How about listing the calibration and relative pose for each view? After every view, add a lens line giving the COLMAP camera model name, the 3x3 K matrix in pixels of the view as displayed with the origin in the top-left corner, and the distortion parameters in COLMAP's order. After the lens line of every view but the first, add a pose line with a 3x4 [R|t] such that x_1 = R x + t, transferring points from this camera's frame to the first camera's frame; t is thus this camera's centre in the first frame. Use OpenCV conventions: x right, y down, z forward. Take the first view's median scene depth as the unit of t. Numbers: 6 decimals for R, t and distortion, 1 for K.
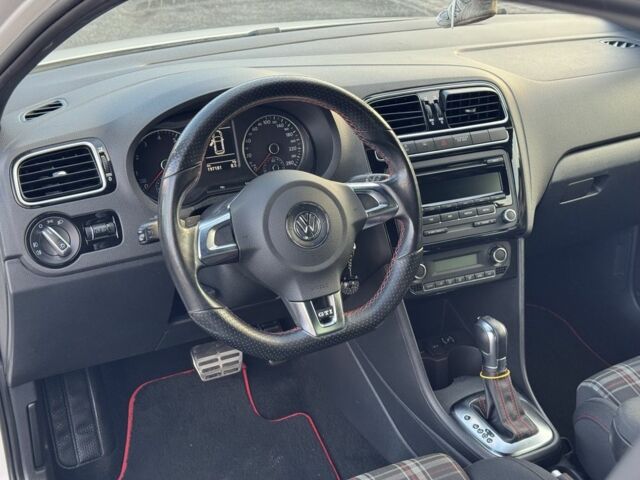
lens RADIAL K [[884.4, 0, 321.8], [0, 884.4, 237.8], [0, 0, 1]] dist [0.119649, -0.039201]
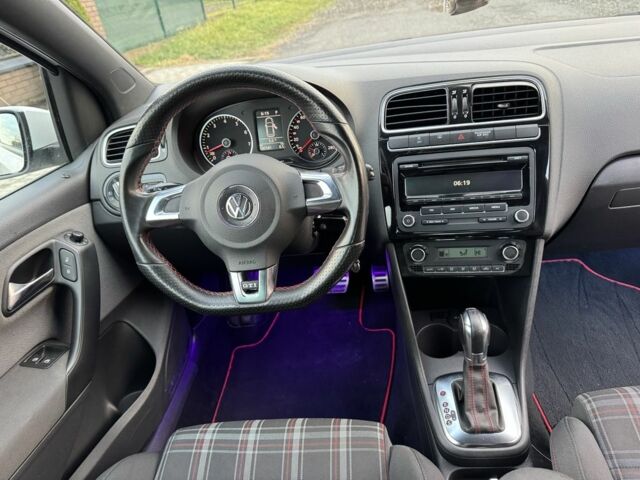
lens RADIAL K [[448.5, 0, 320.0], [0, 448.5, 240.0], [0, 0, 1]] dist [0.077462, -0.129924]
pose [[0.834598, 0.173011, -0.522985, 0.296805], [-0.100719, 0.981321, 0.163905, -0.059670], [0.541573, -0.084120, 0.836434, 0.466572]]
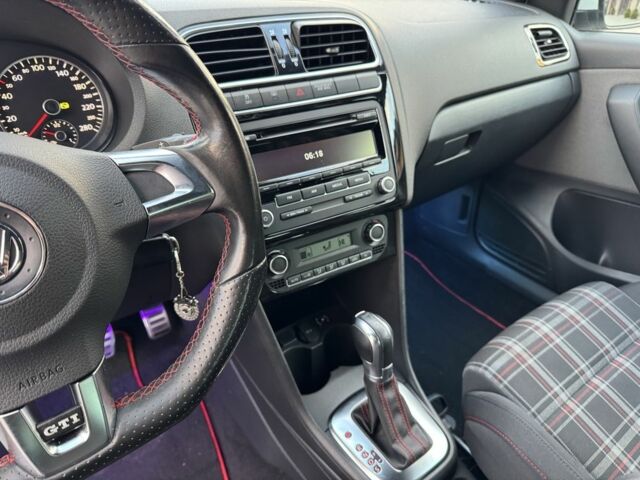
lens RADIAL K [[461.7, 0, 318.7], [0, 461.7, 244.4], [0, 0, 1]] dist [0.062889, -0.094223]
pose [[0.990090, -0.074062, 0.119320, 0.097273], [0.057879, 0.989316, 0.133802, -0.031644], [-0.127955, -0.125570, 0.983799, 0.599789]]
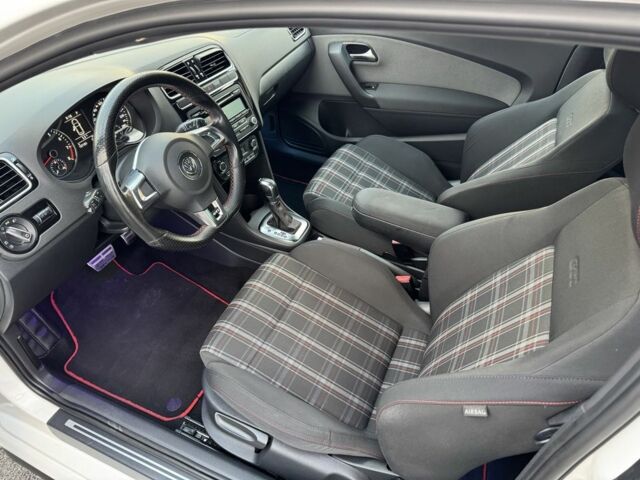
lens RADIAL K [[448.5, 0, 320.0], [0, 448.5, 240.0], [0, 0, 1]] dist [0.077462, -0.129924]
pose [[0.786659, -0.400964, 0.469464, -0.219153], [0.247834, 0.901533, 0.354705, -0.101436], [-0.565461, -0.162683, 0.808571, 0.137286]]
